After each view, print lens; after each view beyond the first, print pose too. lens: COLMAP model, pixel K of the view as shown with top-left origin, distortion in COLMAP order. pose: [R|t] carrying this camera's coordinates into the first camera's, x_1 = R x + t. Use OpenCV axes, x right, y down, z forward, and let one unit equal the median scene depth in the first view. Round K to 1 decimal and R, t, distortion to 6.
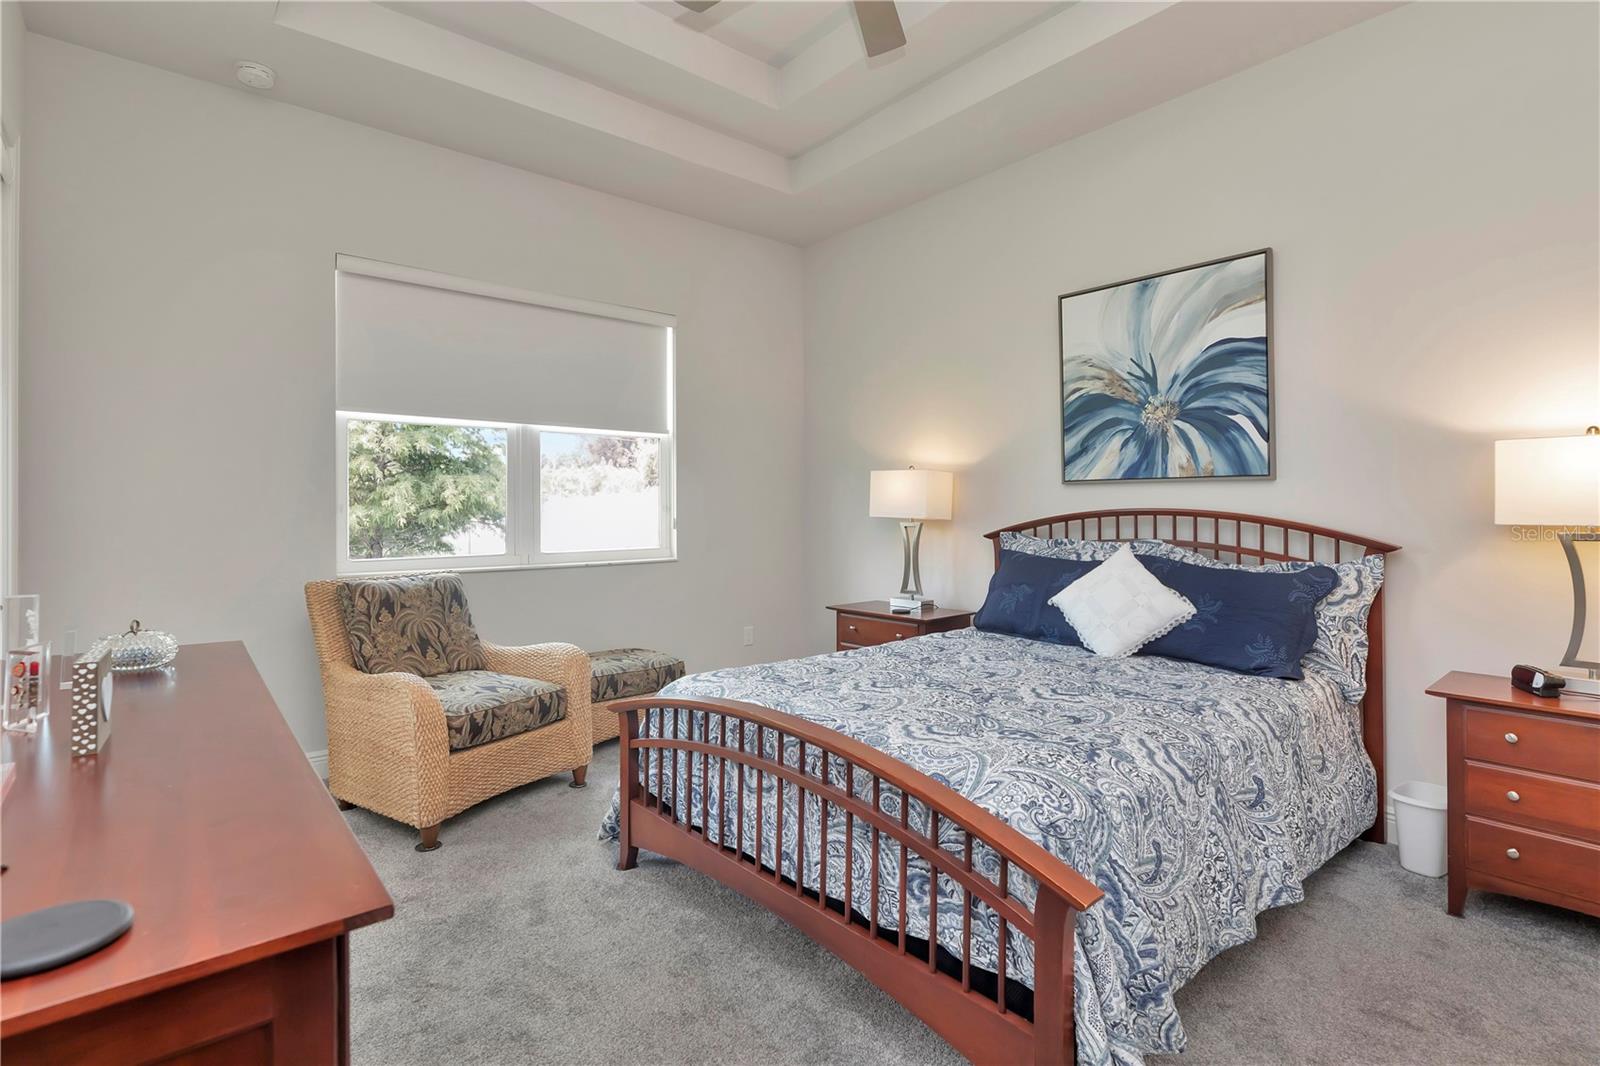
lens RADIAL K [[765.9, 0, 798.1], [0, 765.9, 508.3], [0, 0, 1]] dist [-0.001420, -0.000018]
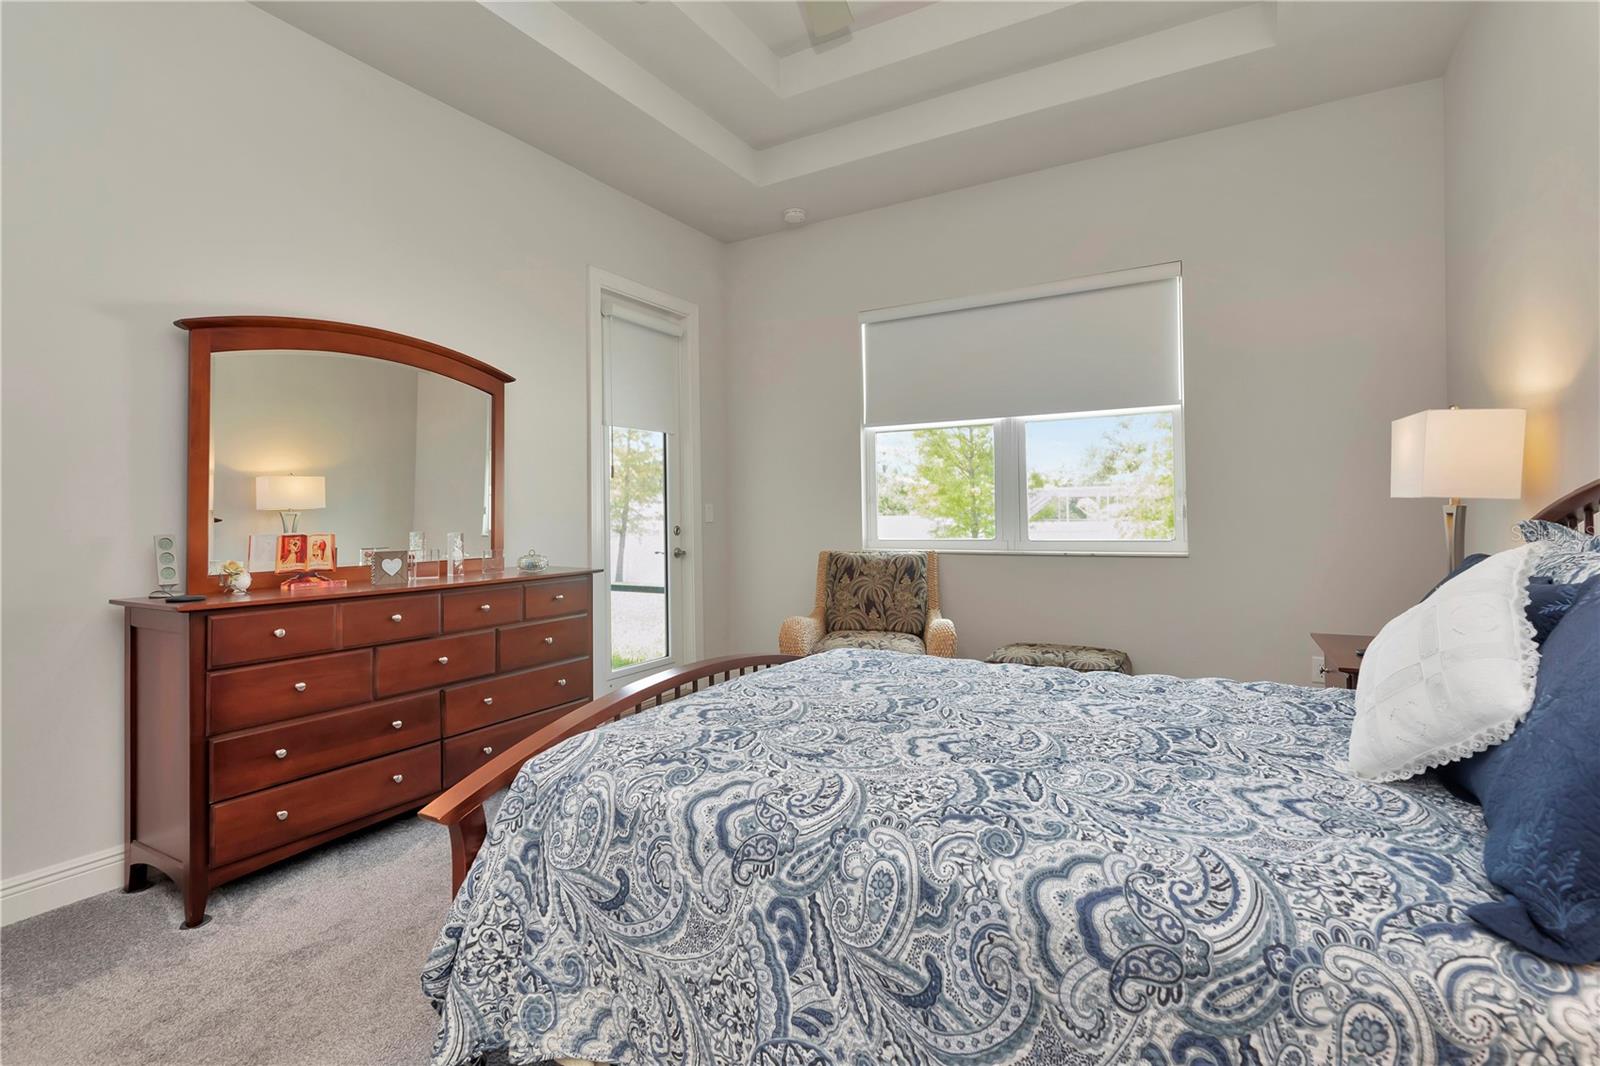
lens RADIAL K [[765.9, 0, 798.1], [0, 765.9, 508.3], [0, 0, 1]] dist [-0.001420, -0.000018]
pose [[0.341098, -0.009841, -0.939976, 0.672726], [0.009418, 0.999931, -0.007051, 0.025493], [0.939981, -0.006448, 0.341167, 0.461777]]
